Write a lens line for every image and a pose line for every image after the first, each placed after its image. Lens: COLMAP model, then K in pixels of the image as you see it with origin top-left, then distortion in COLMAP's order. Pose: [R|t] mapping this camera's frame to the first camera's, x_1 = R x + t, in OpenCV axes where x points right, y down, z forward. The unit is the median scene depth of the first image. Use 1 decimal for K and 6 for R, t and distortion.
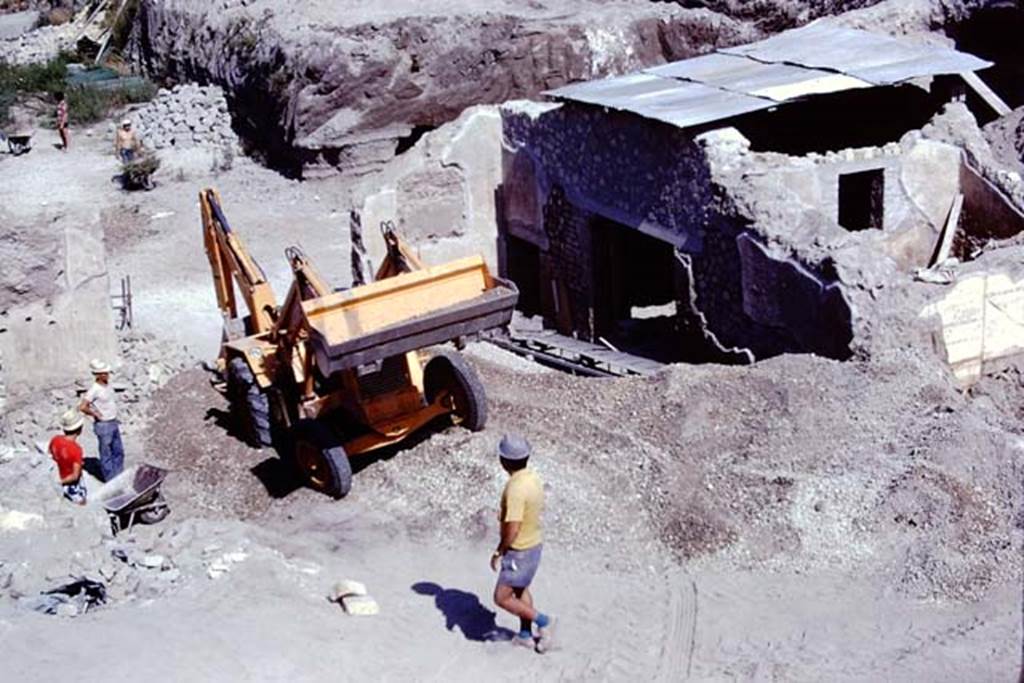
lens RADIAL K [[1716.0, 0, 512.6], [0, 1716.0, 297.8], [0, 0, 1]] dist [-0.476360, 2.550311]
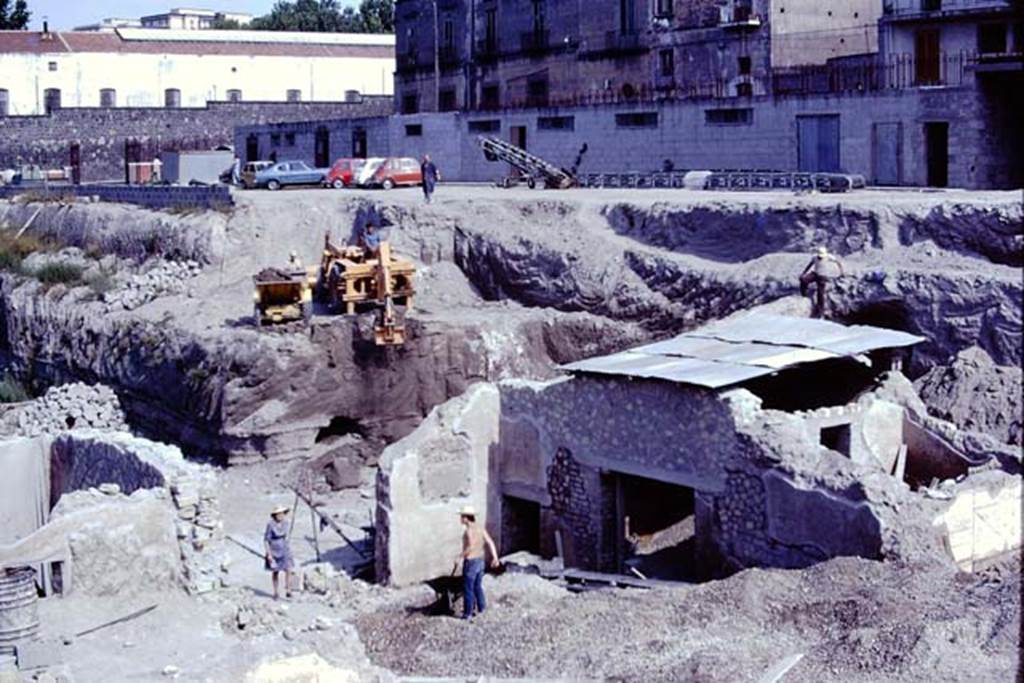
lens RADIAL K [[1723.3, 0, 603.0], [0, 1723.3, 339.2], [0, 0, 1]] dist [-0.426856, 0.989462]
pose [[0.965416, 0.007544, 0.260605, -0.177523], [0.038140, 0.984740, -0.169799, 0.042924], [-0.257909, 0.173866, 0.950396, -0.093265]]
